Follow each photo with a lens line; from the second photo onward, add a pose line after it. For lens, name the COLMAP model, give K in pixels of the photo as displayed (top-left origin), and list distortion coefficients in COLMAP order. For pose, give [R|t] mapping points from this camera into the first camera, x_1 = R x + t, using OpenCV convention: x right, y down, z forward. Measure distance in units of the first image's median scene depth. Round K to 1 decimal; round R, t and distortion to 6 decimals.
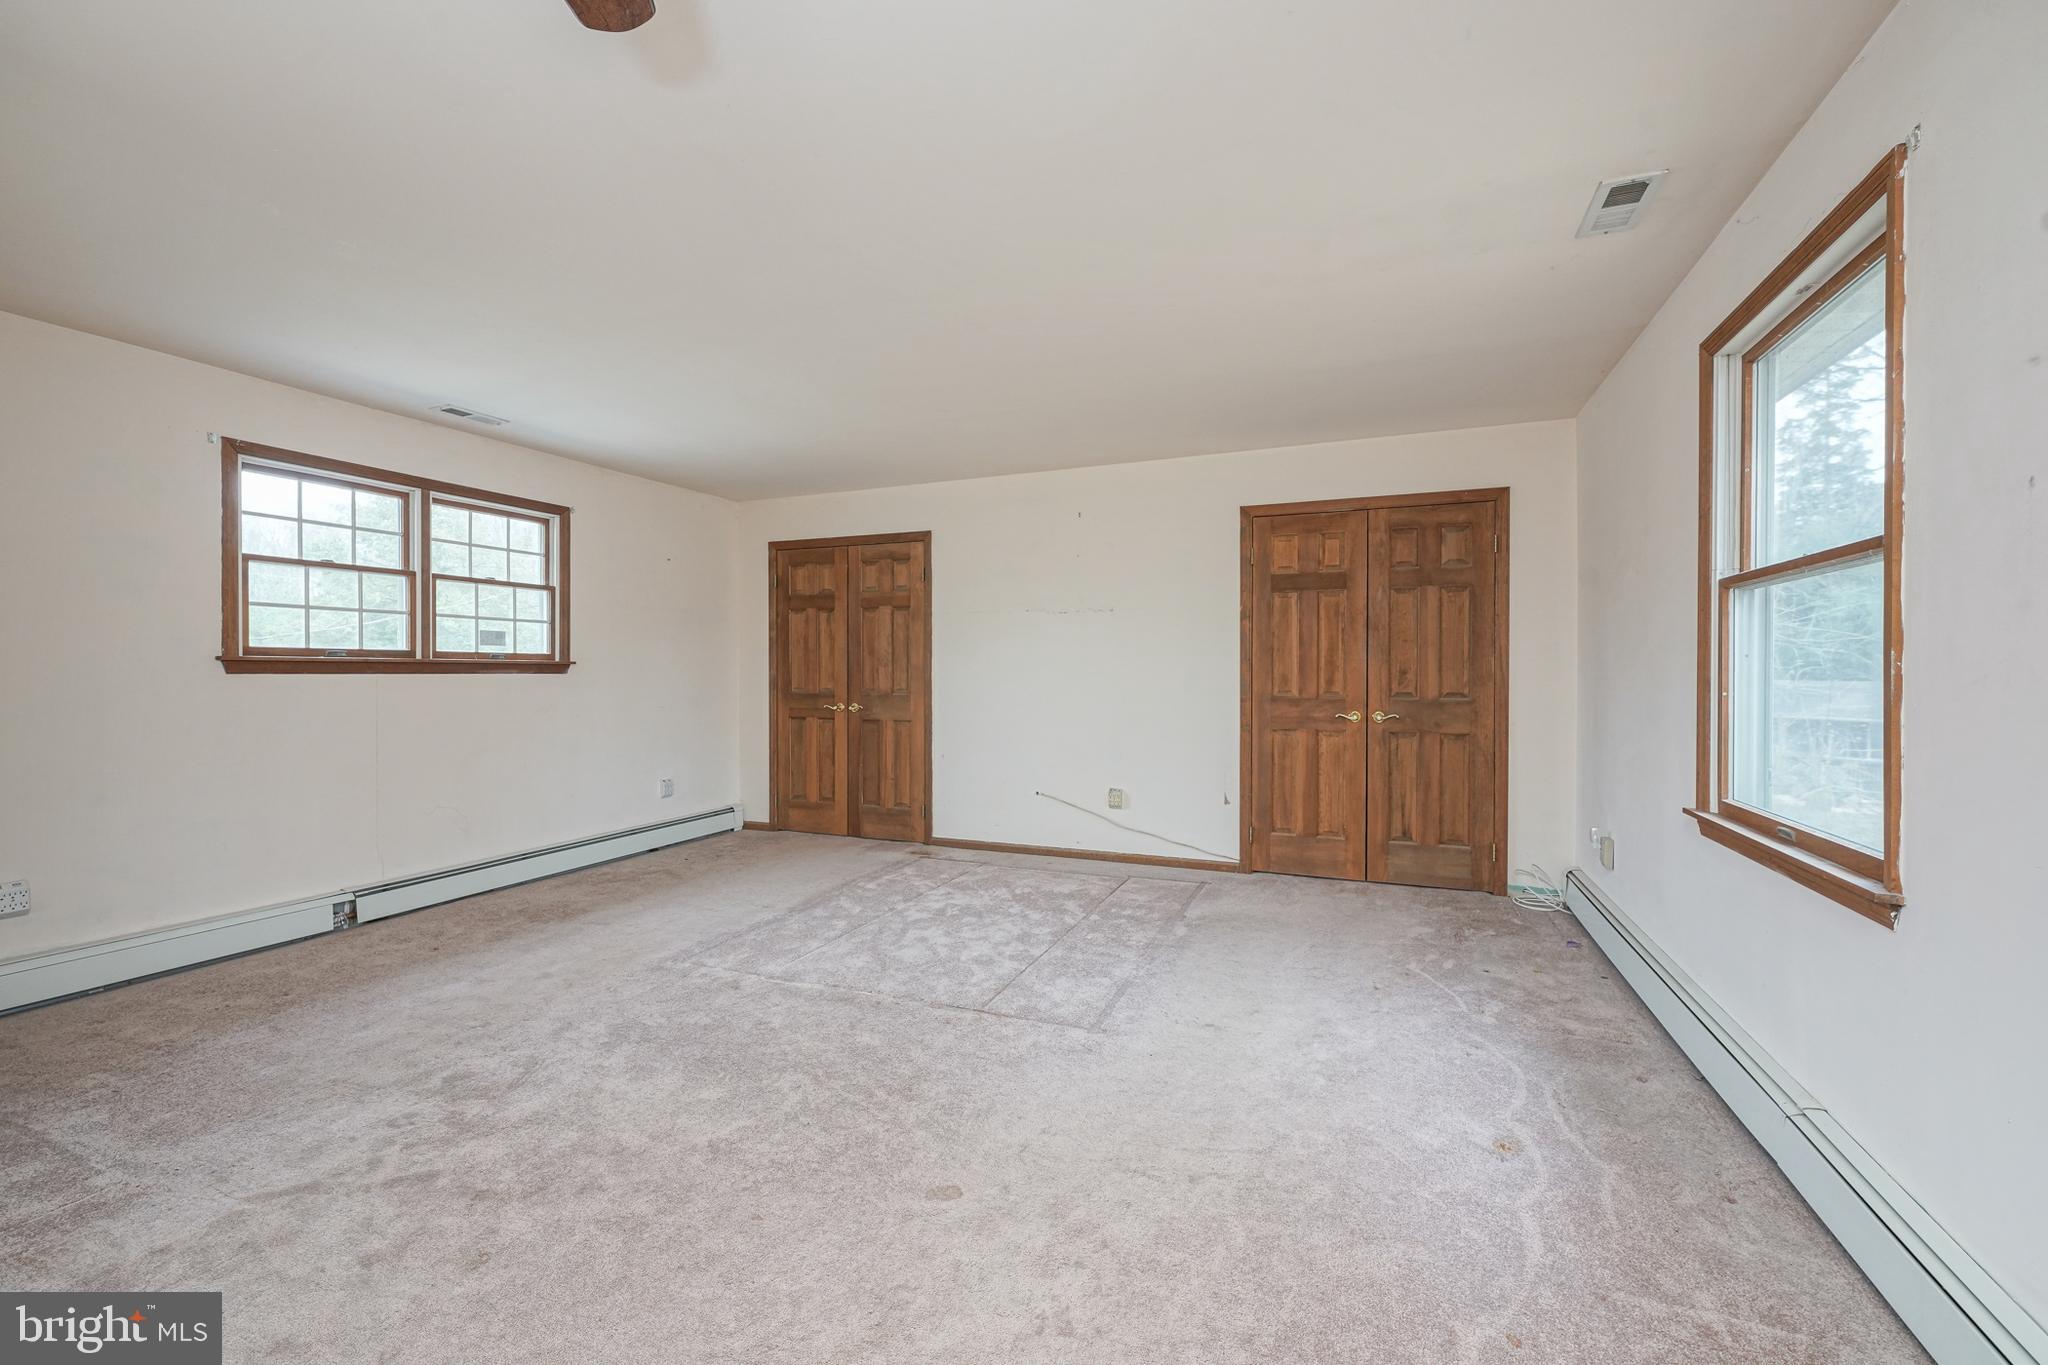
lens RADIAL K [[843.9, 0, 1027.5], [0, 843.9, 688.5], [0, 0, 1]] dist [-0.000494, 0.000509]
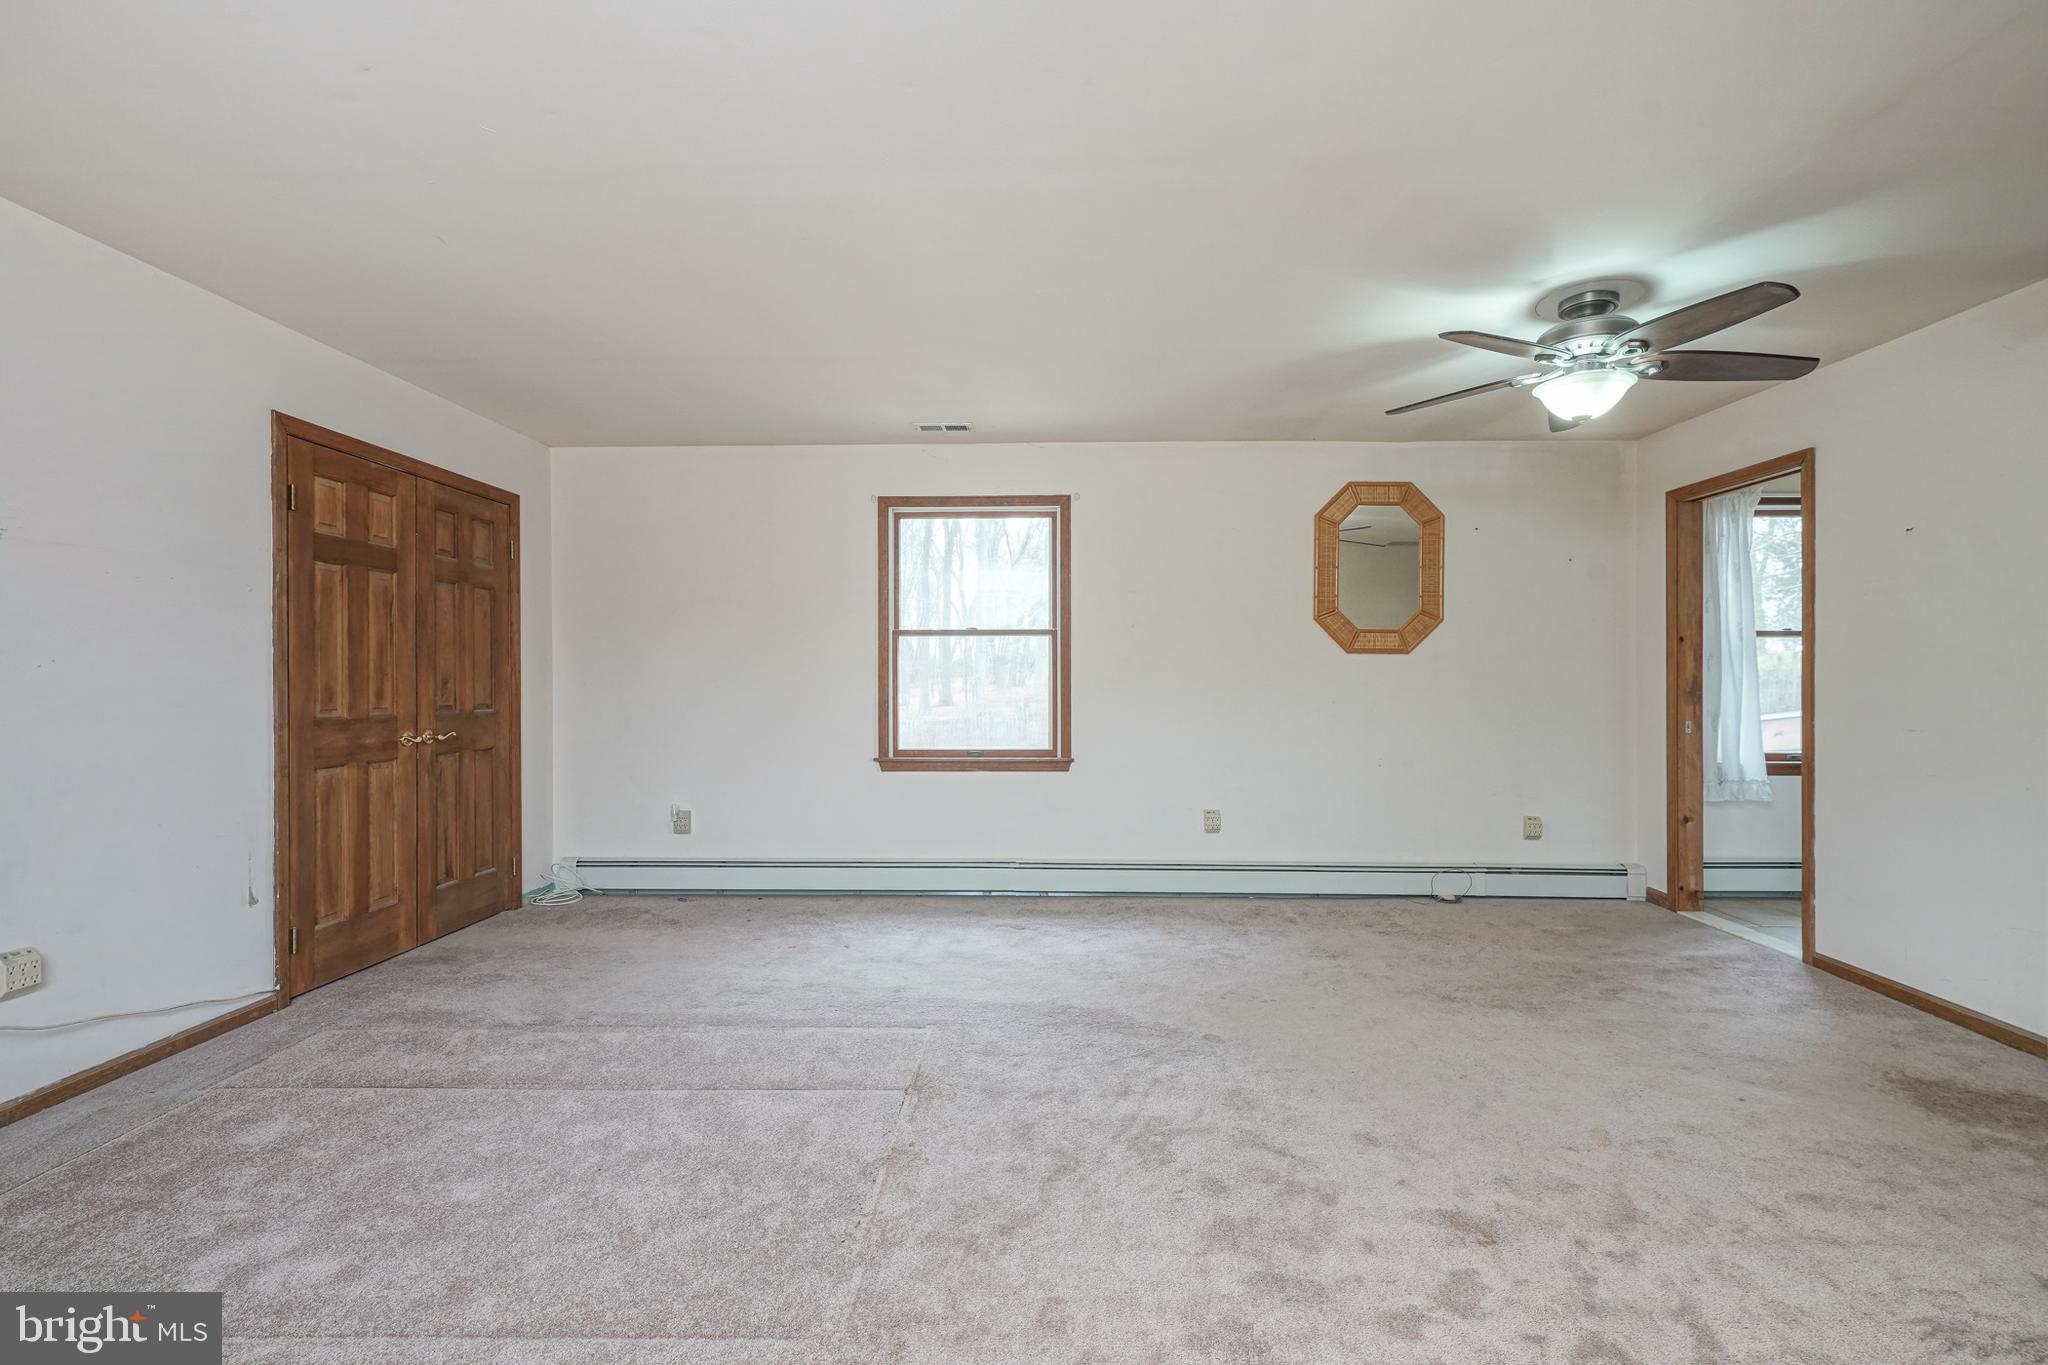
lens RADIAL K [[843.9, 0, 1027.5], [0, 843.9, 688.5], [0, 0, 1]] dist [-0.000494, 0.000509]
pose [[-0.356960, -0.008857, 0.934078, -0.533020], [0.018914, 0.999682, 0.016708, -0.014816], [-0.933928, 0.023631, -0.356679, 0.739048]]
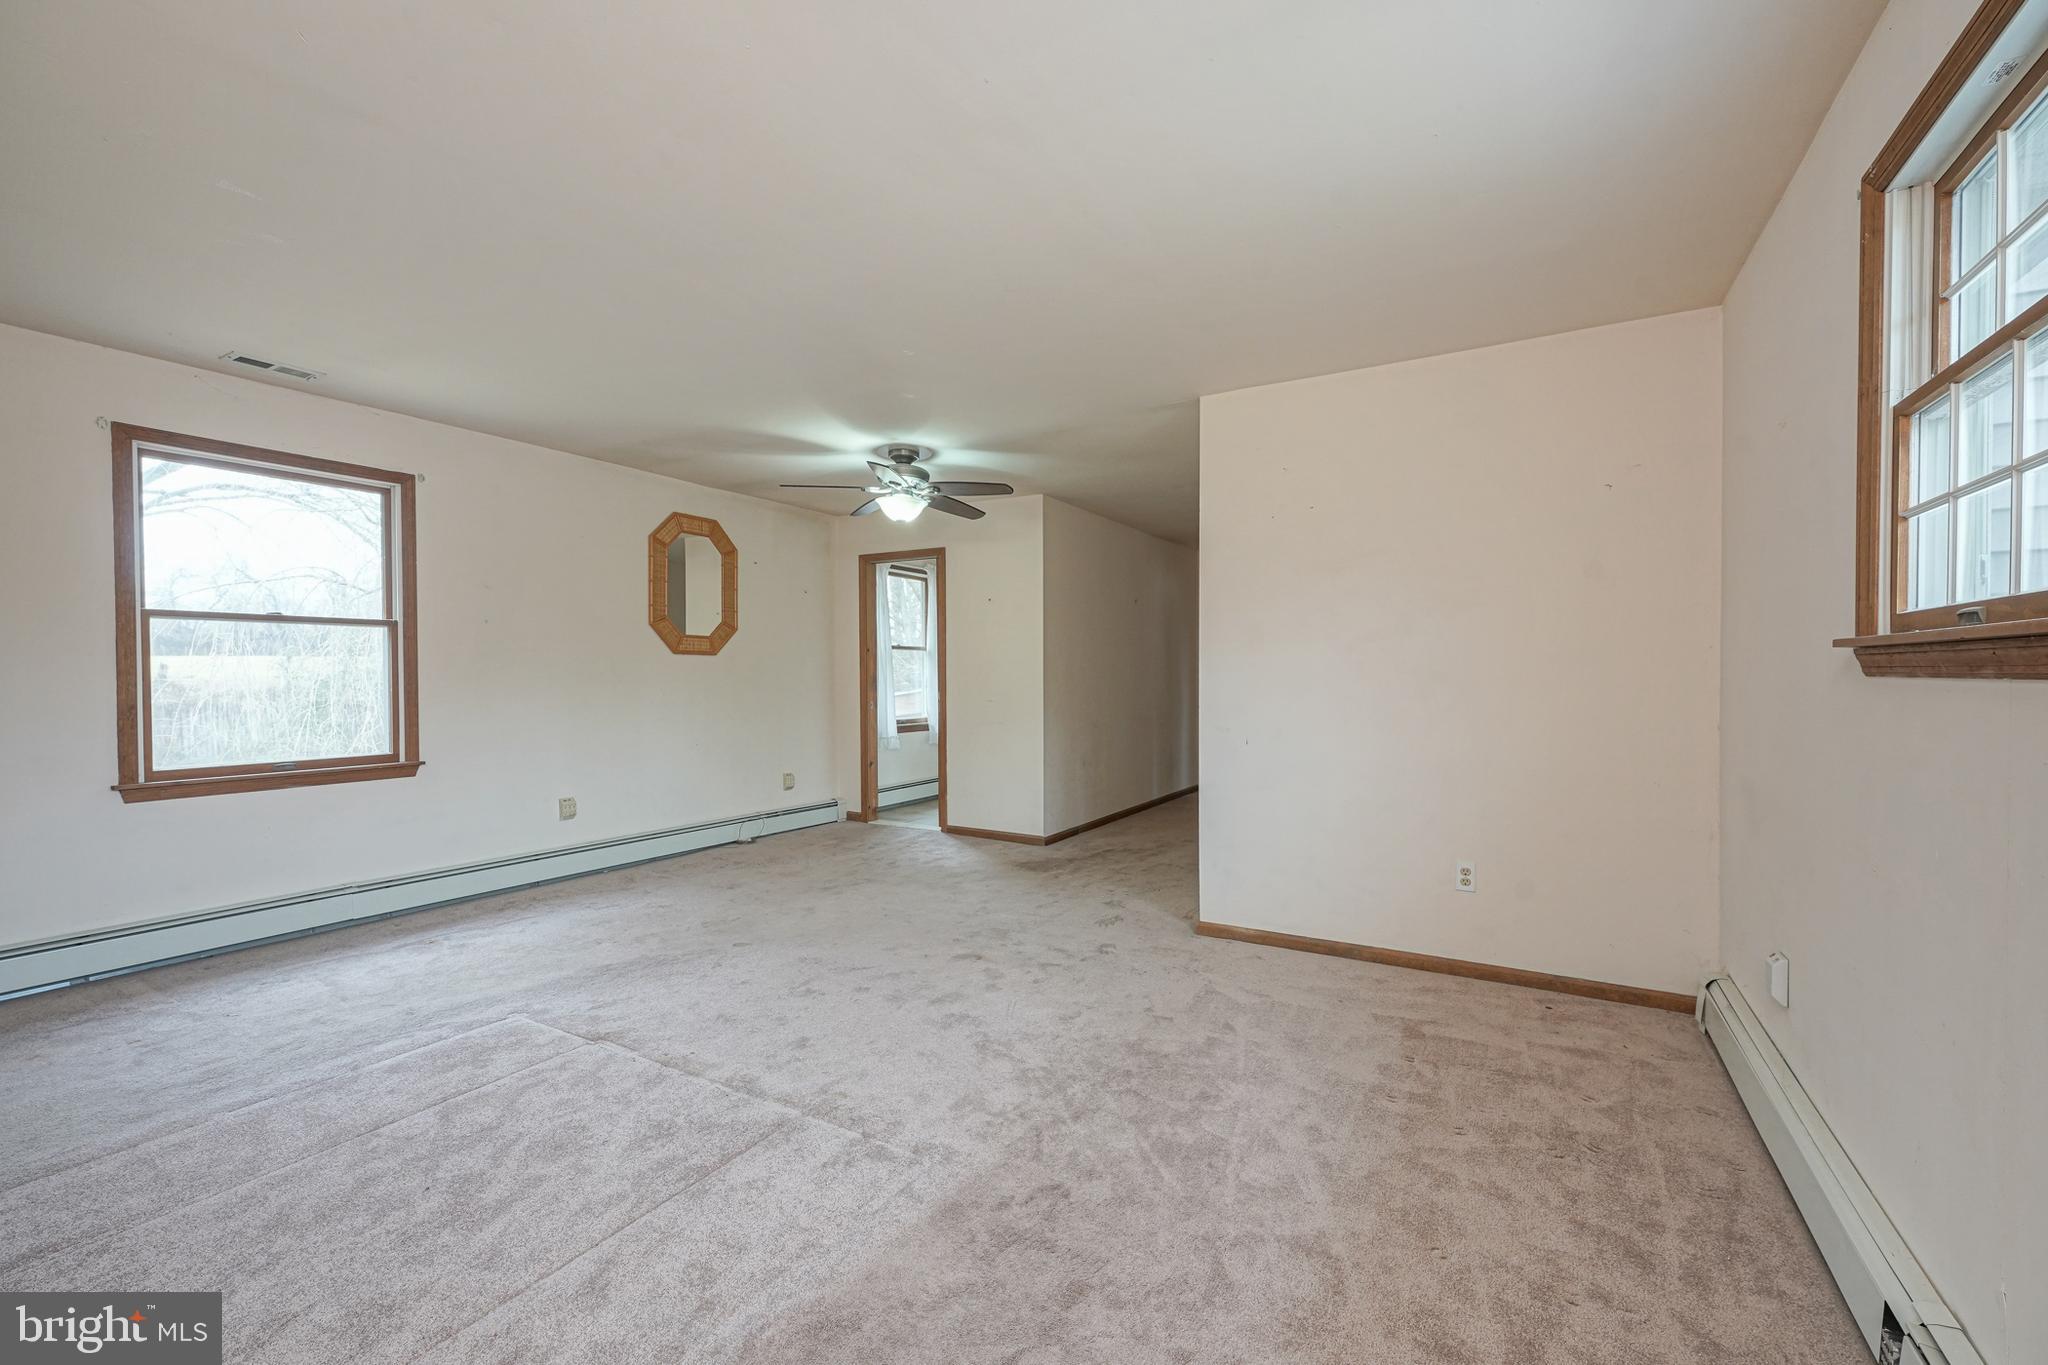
lens RADIAL K [[843.9, 0, 1027.5], [0, 843.9, 688.5], [0, 0, 1]] dist [-0.000494, 0.000509]
pose [[-0.989662, -0.003645, 0.143372, -0.408108], [0.001672, 0.999316, 0.036948, -0.026900], [-0.143409, 0.036806, -0.988979, 1.148418]]
